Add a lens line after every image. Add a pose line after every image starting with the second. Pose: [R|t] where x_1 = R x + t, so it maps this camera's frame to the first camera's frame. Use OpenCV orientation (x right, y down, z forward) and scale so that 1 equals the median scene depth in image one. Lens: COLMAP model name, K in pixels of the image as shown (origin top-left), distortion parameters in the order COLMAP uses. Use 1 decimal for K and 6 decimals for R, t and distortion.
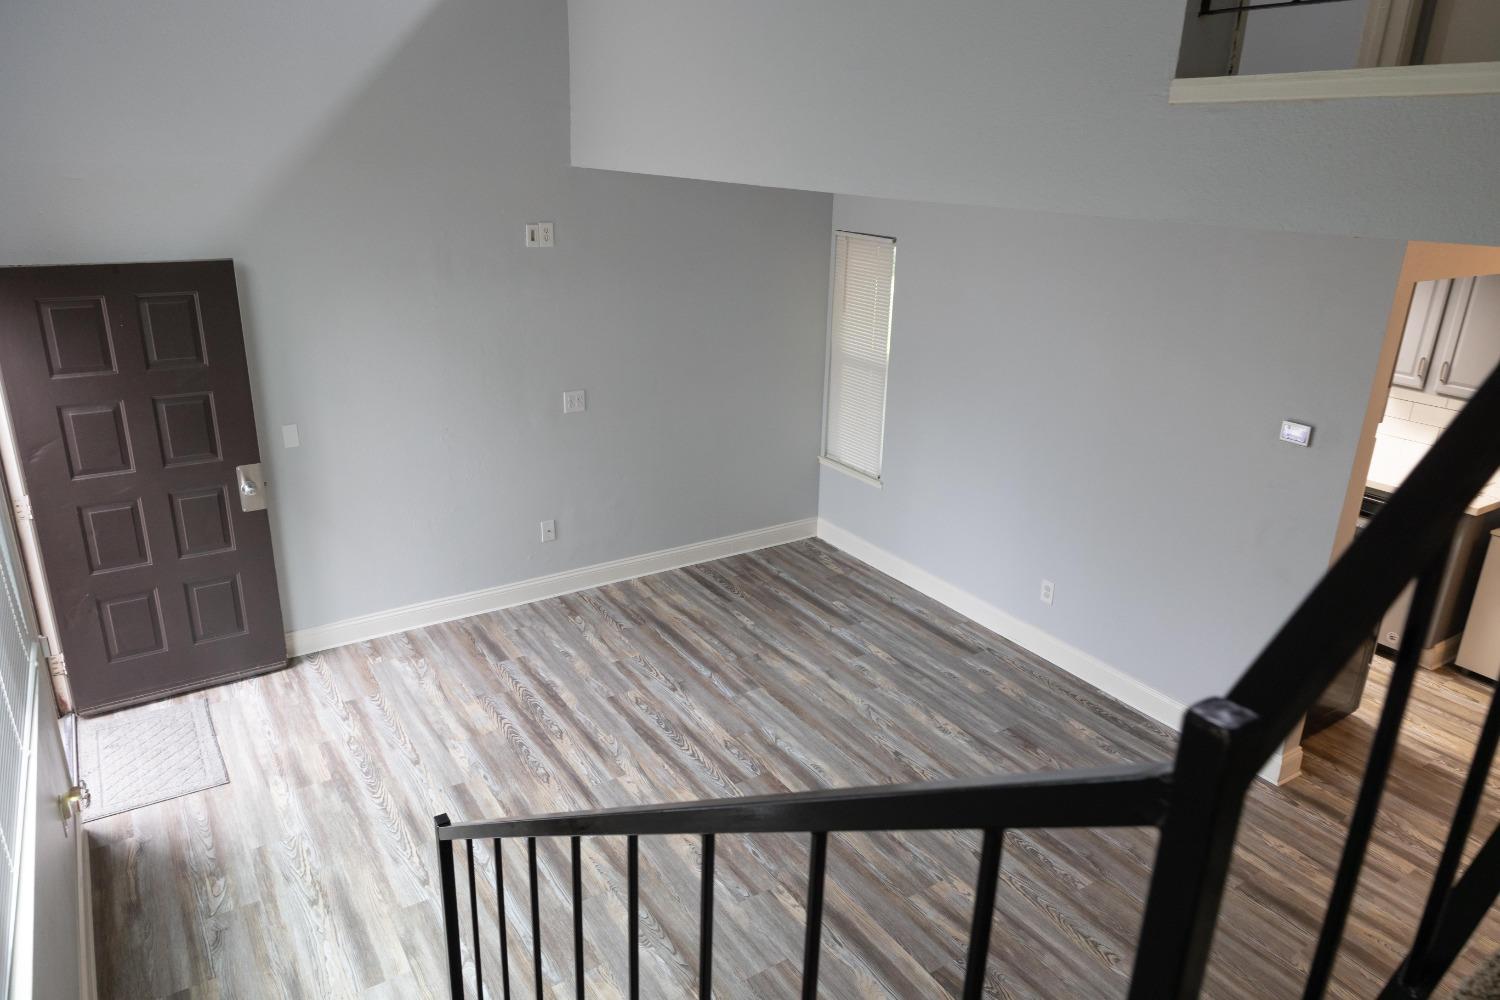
lens RADIAL K [[1018.0, 0, 743.0], [0, 1018.0, 490.4], [0, 0, 1]] dist [-0.001032, 0.009860]
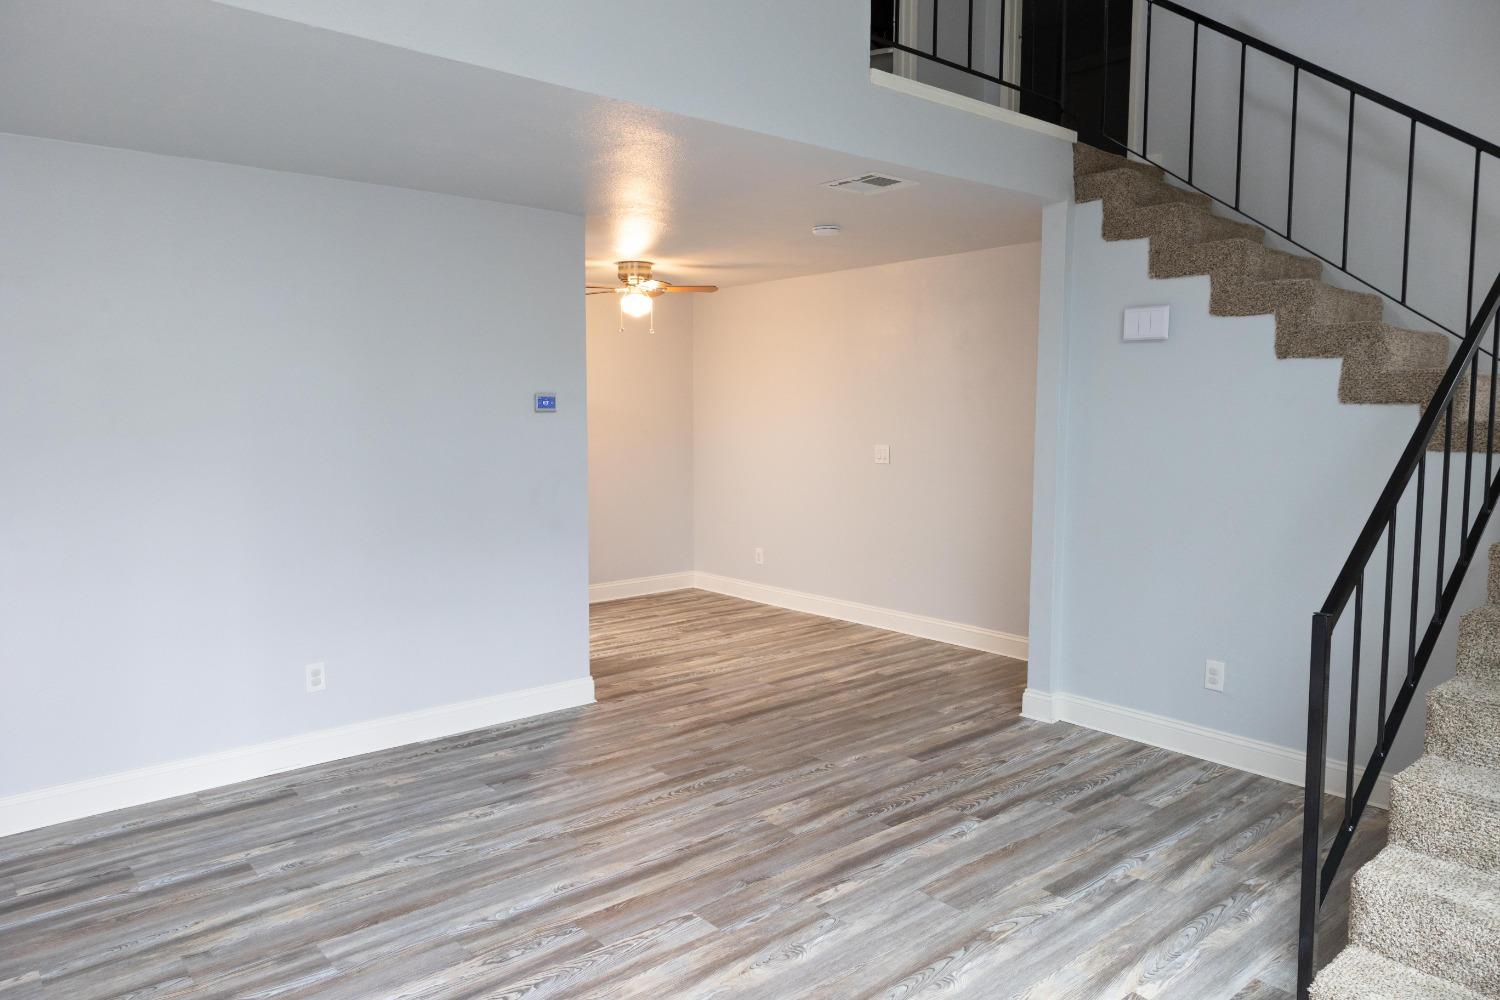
lens RADIAL K [[1000.7, 0, 754.5], [0, 1000.7, 501.9], [0, 0, 1]] dist [-0.002986, -0.000272]
pose [[-0.145697, -0.113941, 0.982746, -0.546342], [0.325655, 0.932465, 0.156391, -0.043173], [-0.934195, 0.342822, -0.098752, 0.762219]]
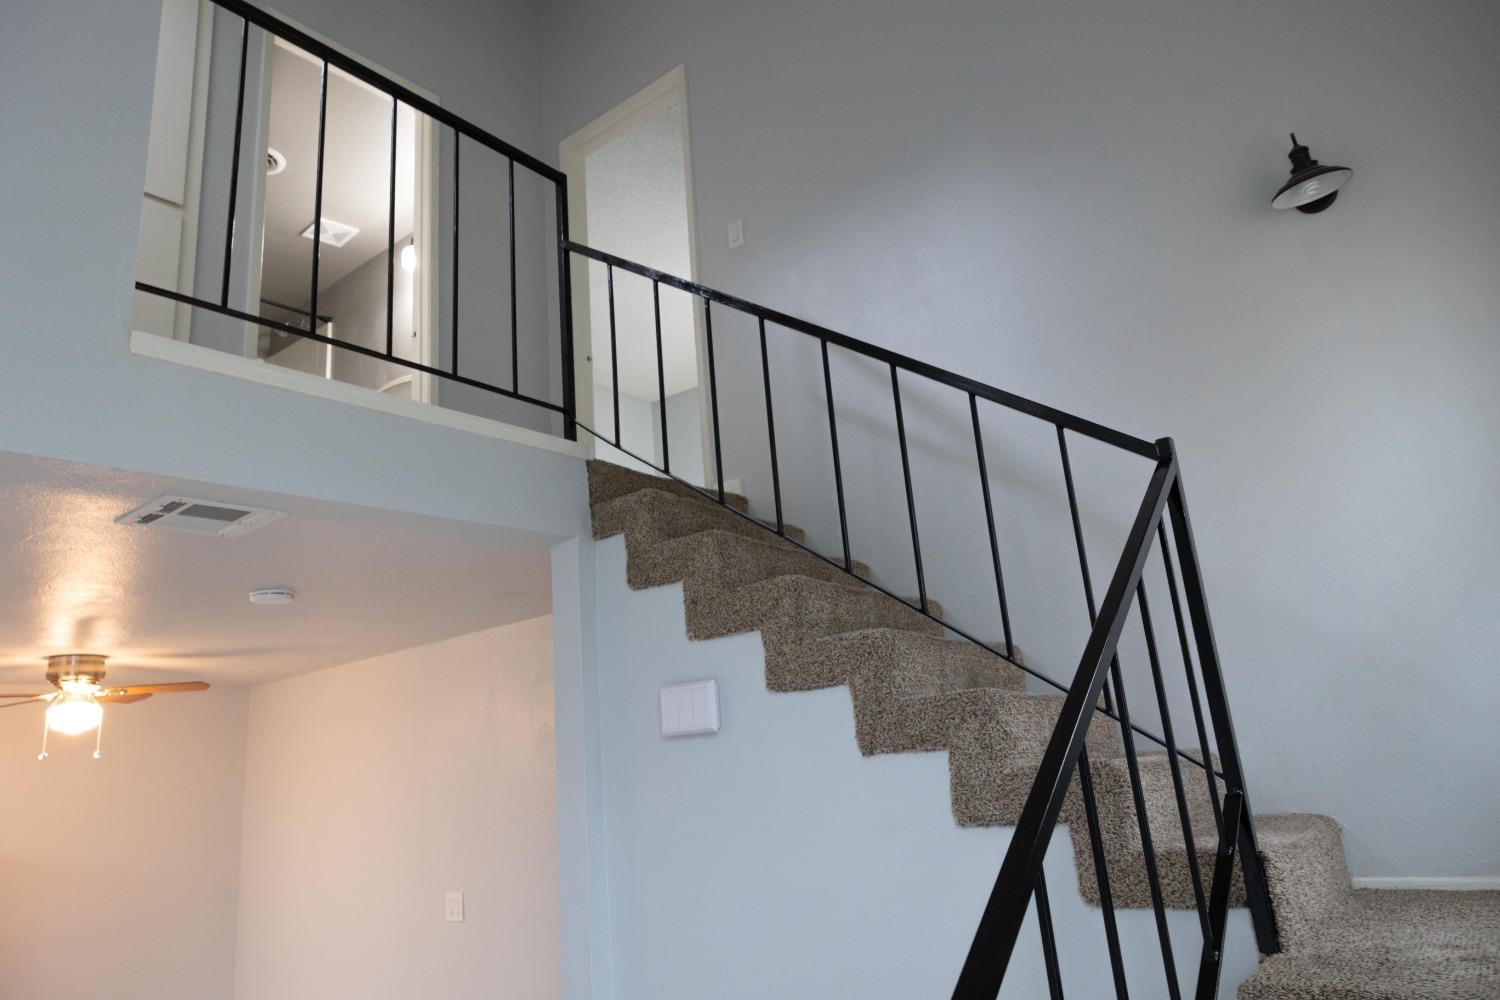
lens RADIAL K [[1000.7, 0, 754.5], [0, 1000.7, 501.9], [0, 0, 1]] dist [-0.002986, -0.000272]
pose [[-0.338814, 0.252356, 0.906378, -0.274896], [0.383398, 0.916775, -0.111932, 0.030531], [-0.859192, 0.309580, -0.407369, 0.463327]]
